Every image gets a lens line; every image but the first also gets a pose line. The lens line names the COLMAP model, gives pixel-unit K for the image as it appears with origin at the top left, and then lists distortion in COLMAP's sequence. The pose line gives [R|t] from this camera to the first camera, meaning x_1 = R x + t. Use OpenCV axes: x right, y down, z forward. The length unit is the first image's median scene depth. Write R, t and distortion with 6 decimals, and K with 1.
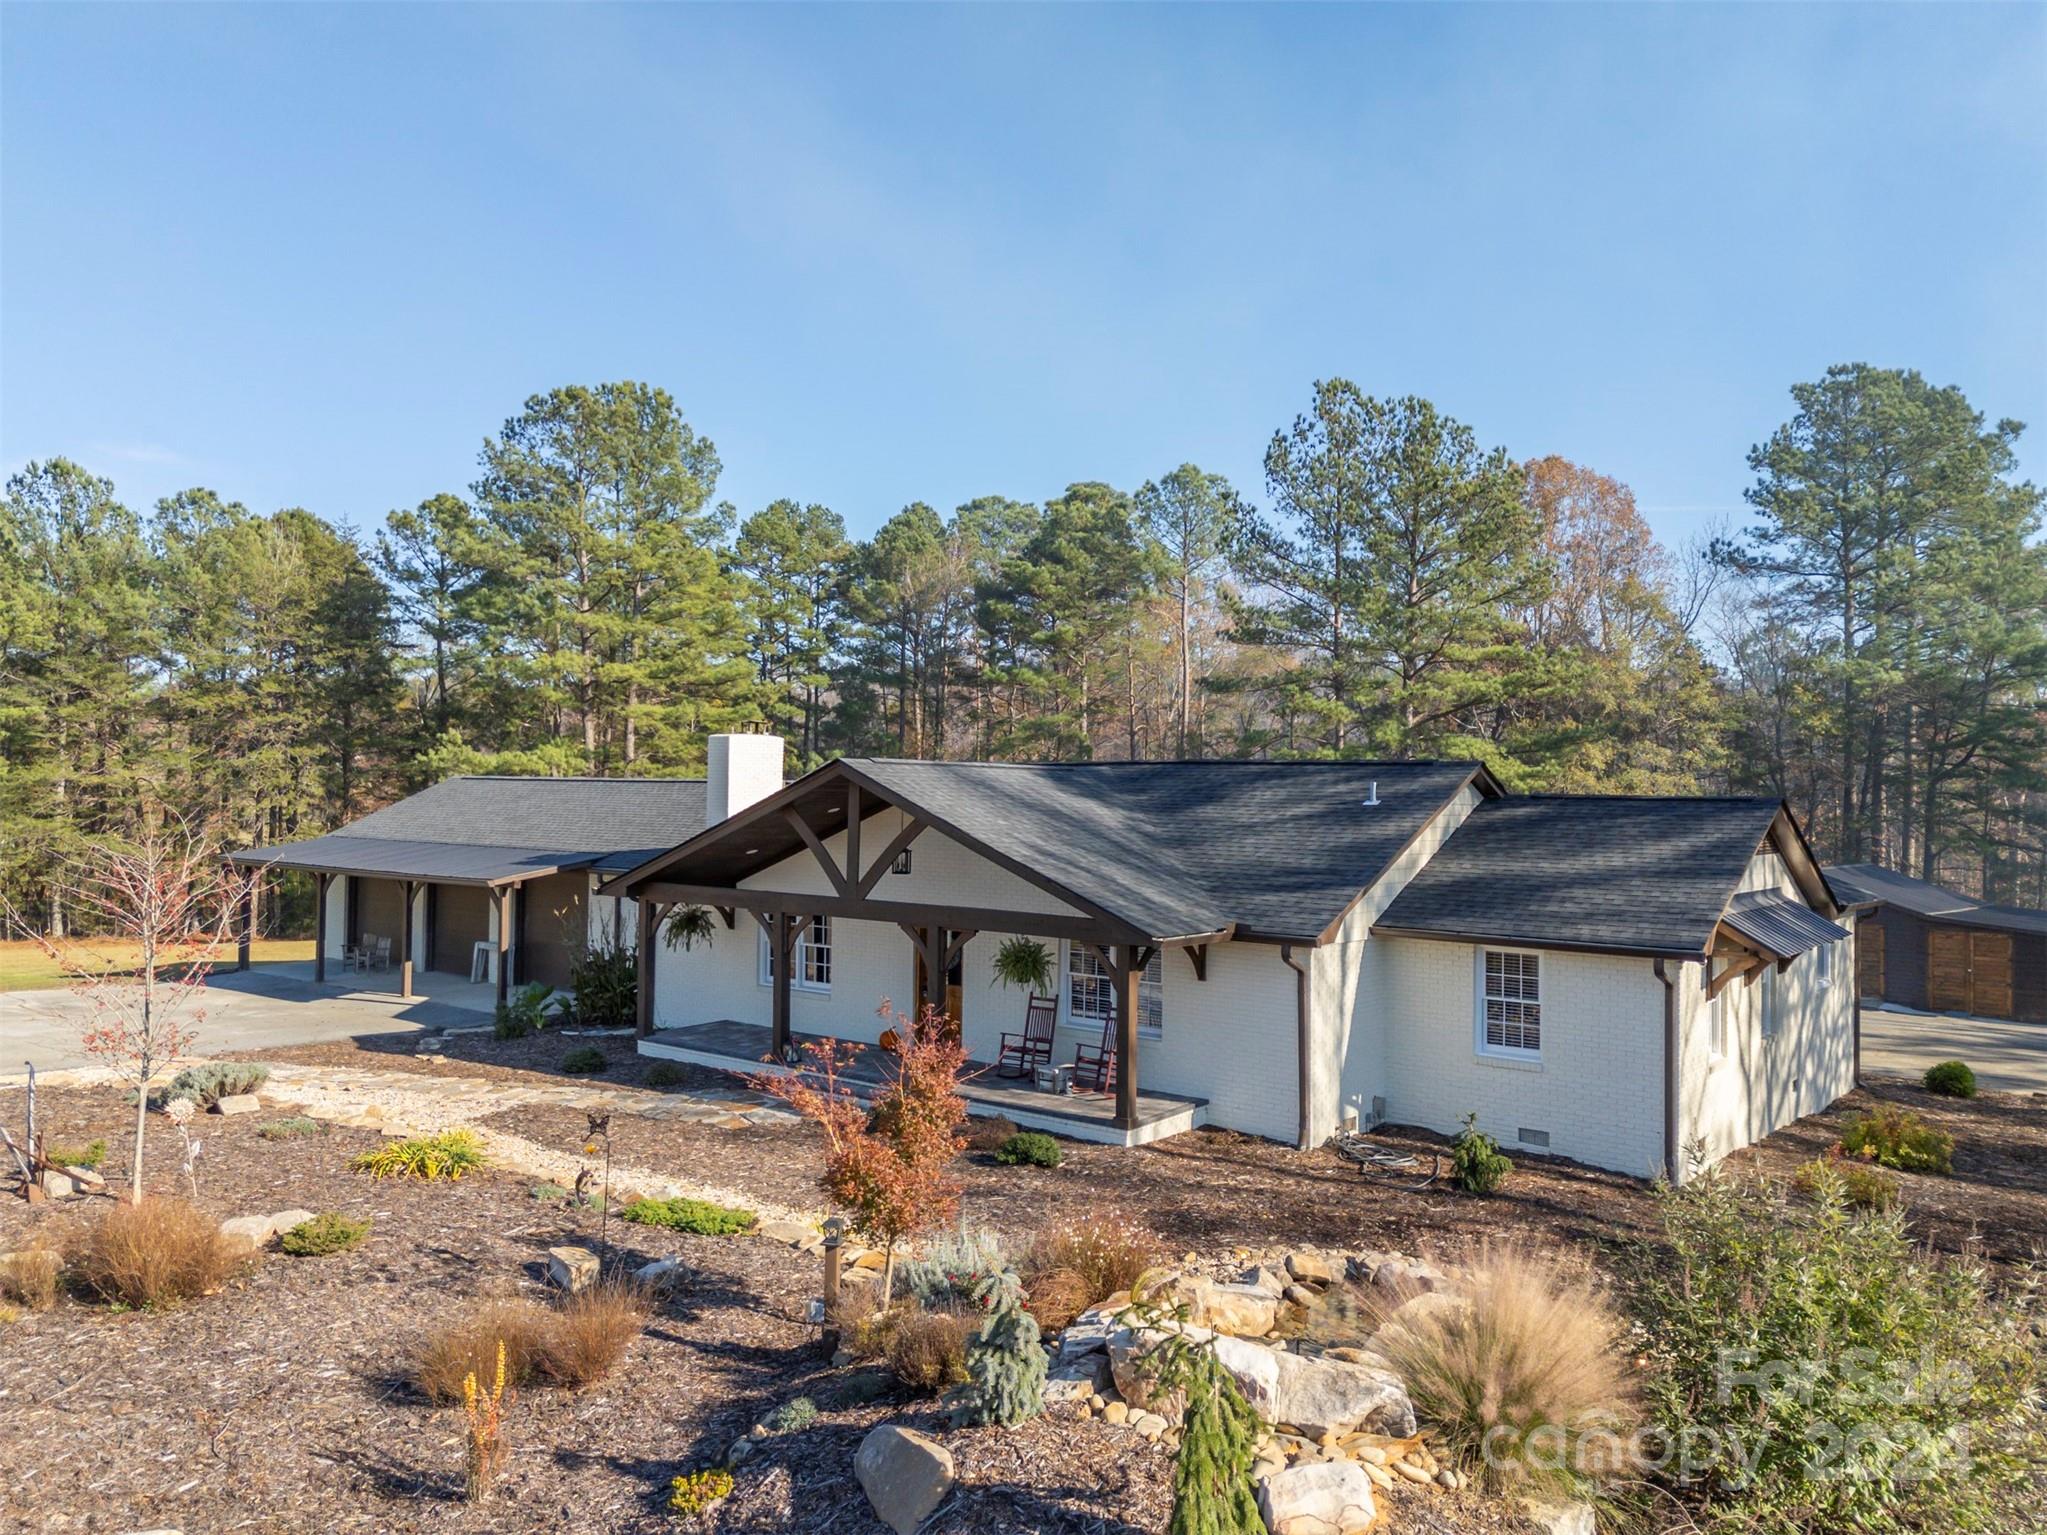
lens RADIAL K [[1478.2, 0, 1030.3], [0, 1478.2, 778.8], [0, 0, 1]] dist [0.044333, -0.039670]
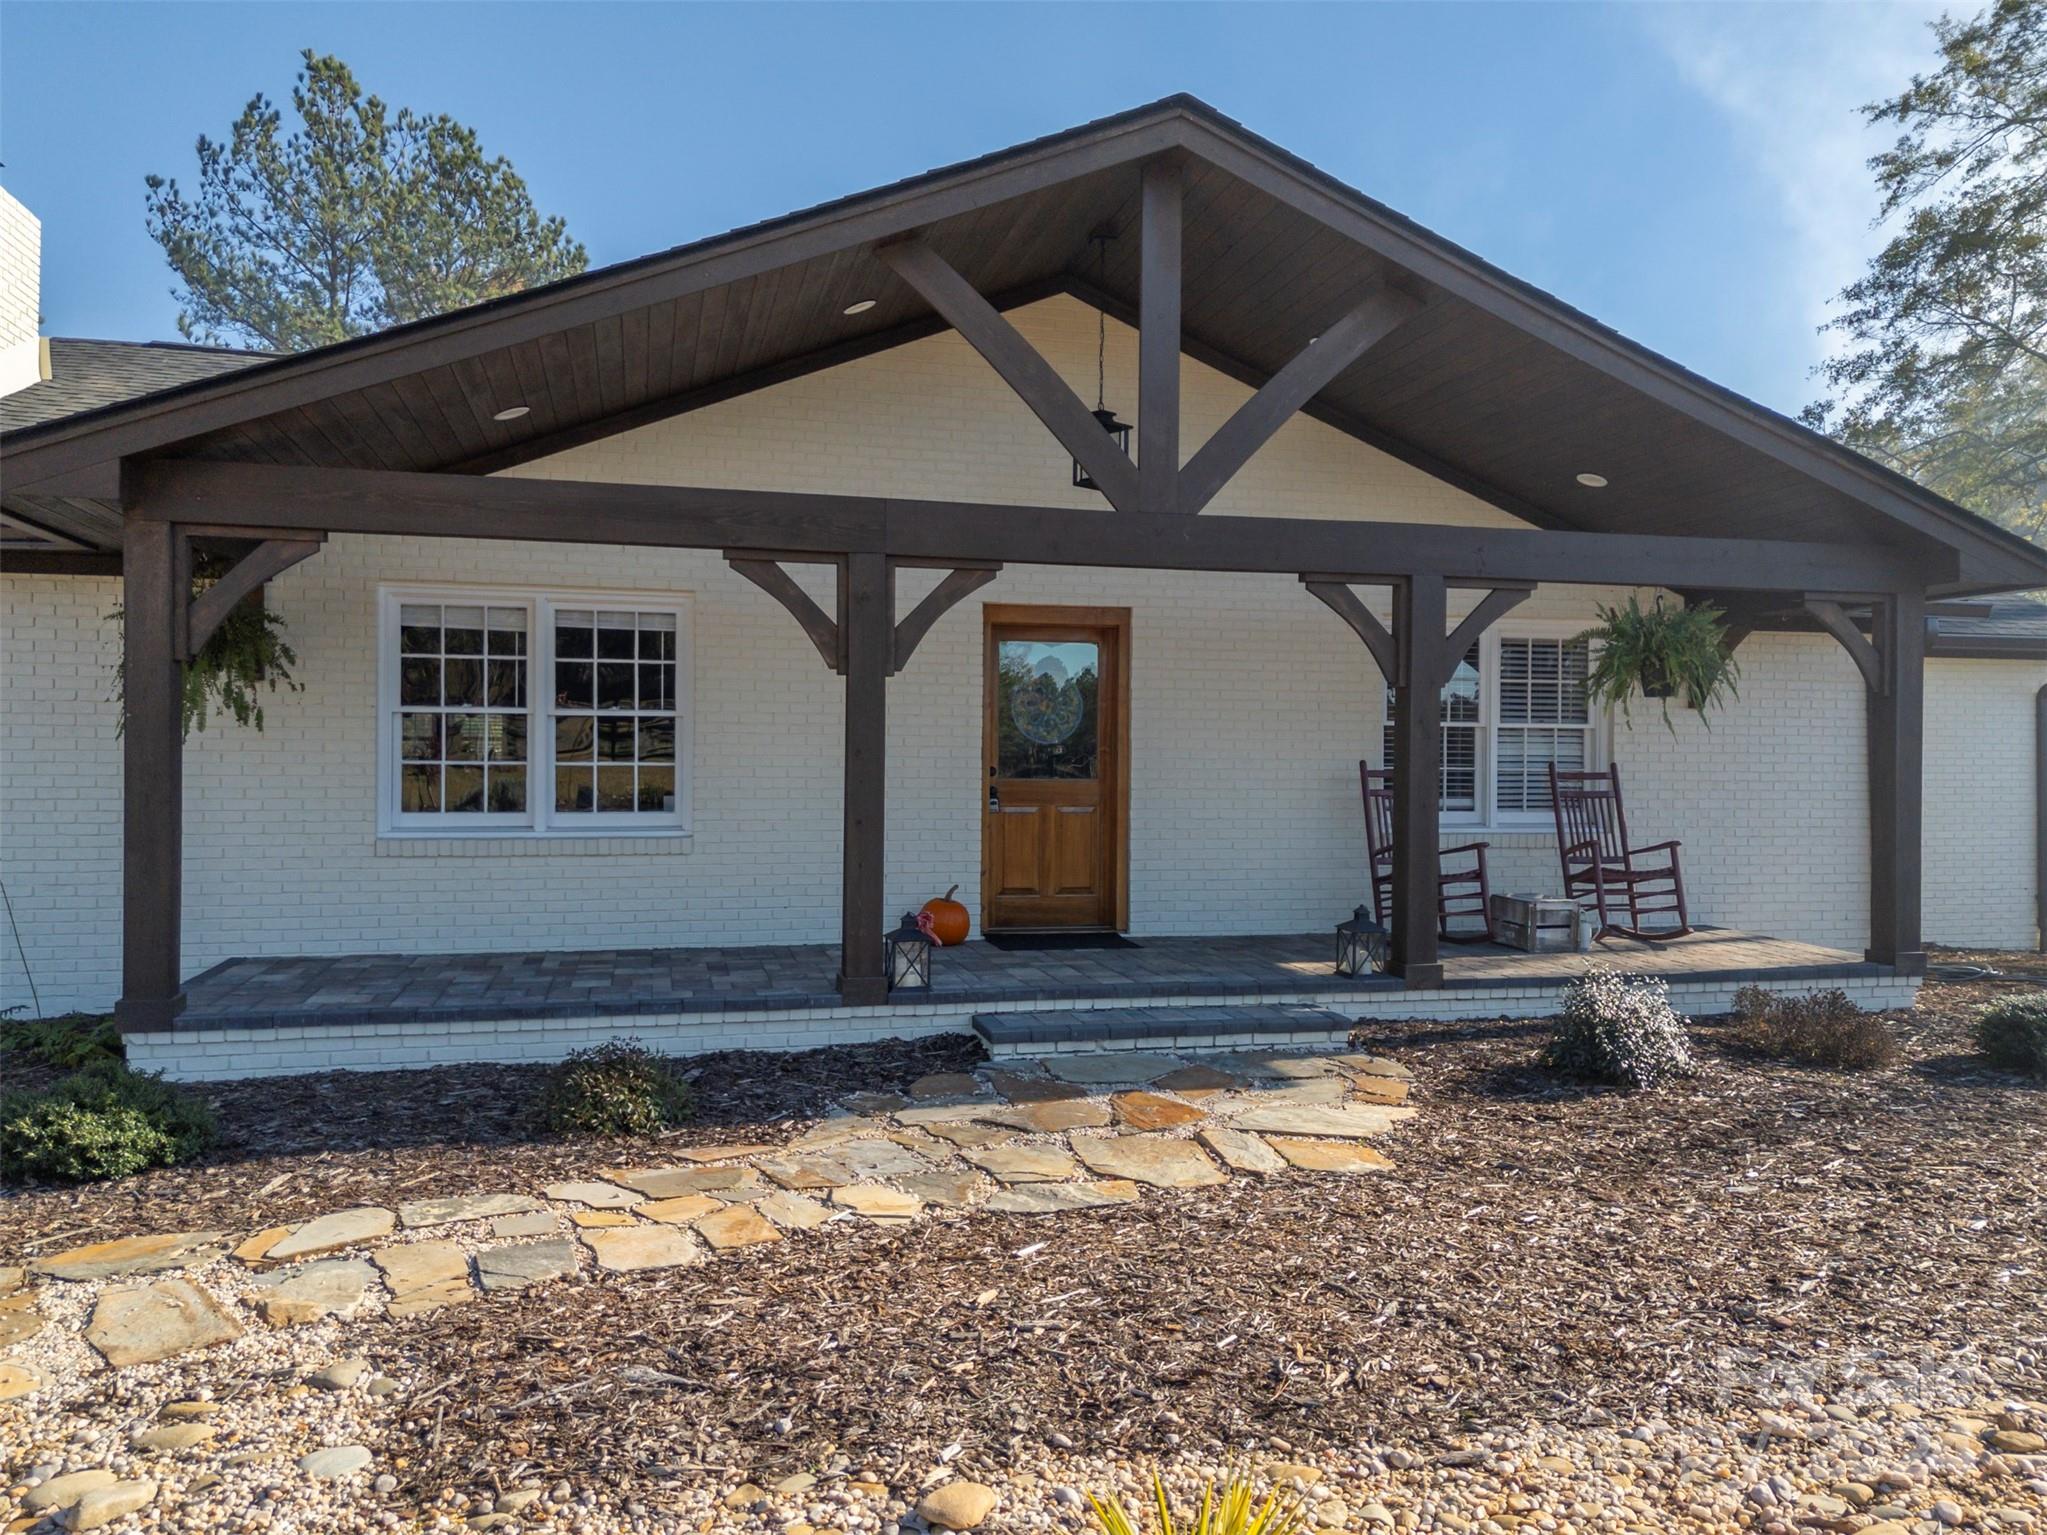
lens RADIAL K [[1458.6, 0, 1048.3], [0, 1458.6, 763.8], [0, 0, 1]] dist [0.051909, -0.070827]
pose [[0.600651, -0.009355, 0.799457, -0.125386], [-0.005463, 0.999860, 0.015805, 0.042986], [-0.799493, -0.013860, 0.600516, 0.257117]]
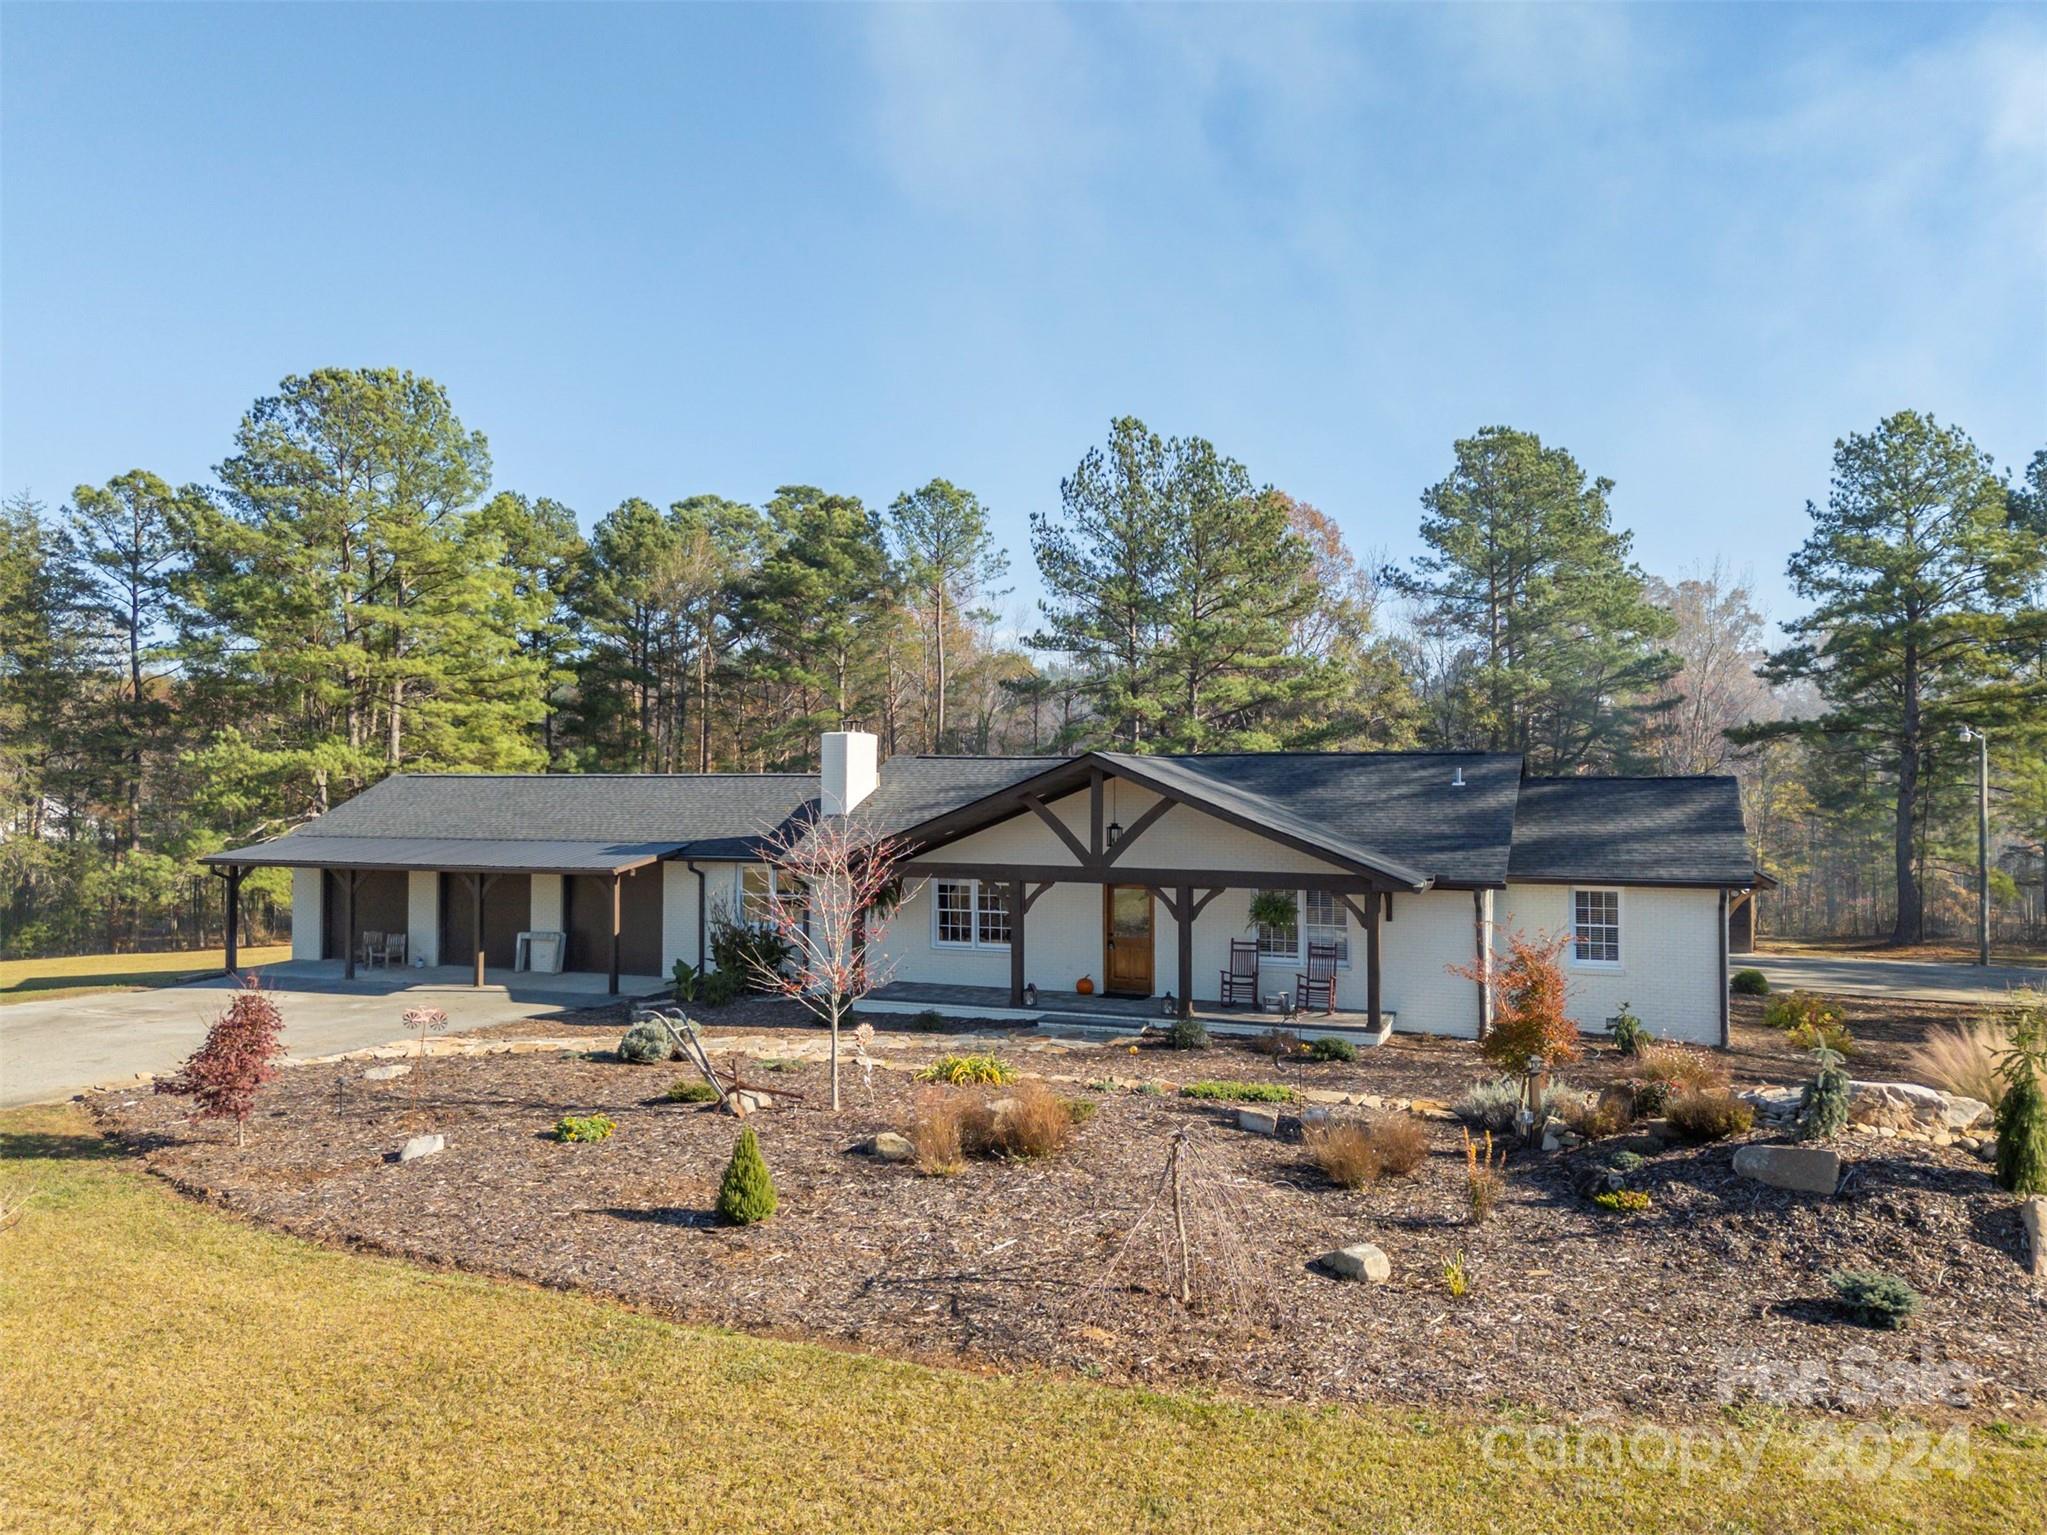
lens RADIAL K [[1458.6, 0, 1048.3], [0, 1458.6, 763.8], [0, 0, 1]] dist [0.051909, -0.070827]
pose [[0.958379, -0.007704, 0.285397, -0.144975], [0.009620, 0.999940, -0.005315, 0.000475], [-0.285339, 0.007839, 0.958395, -0.040895]]
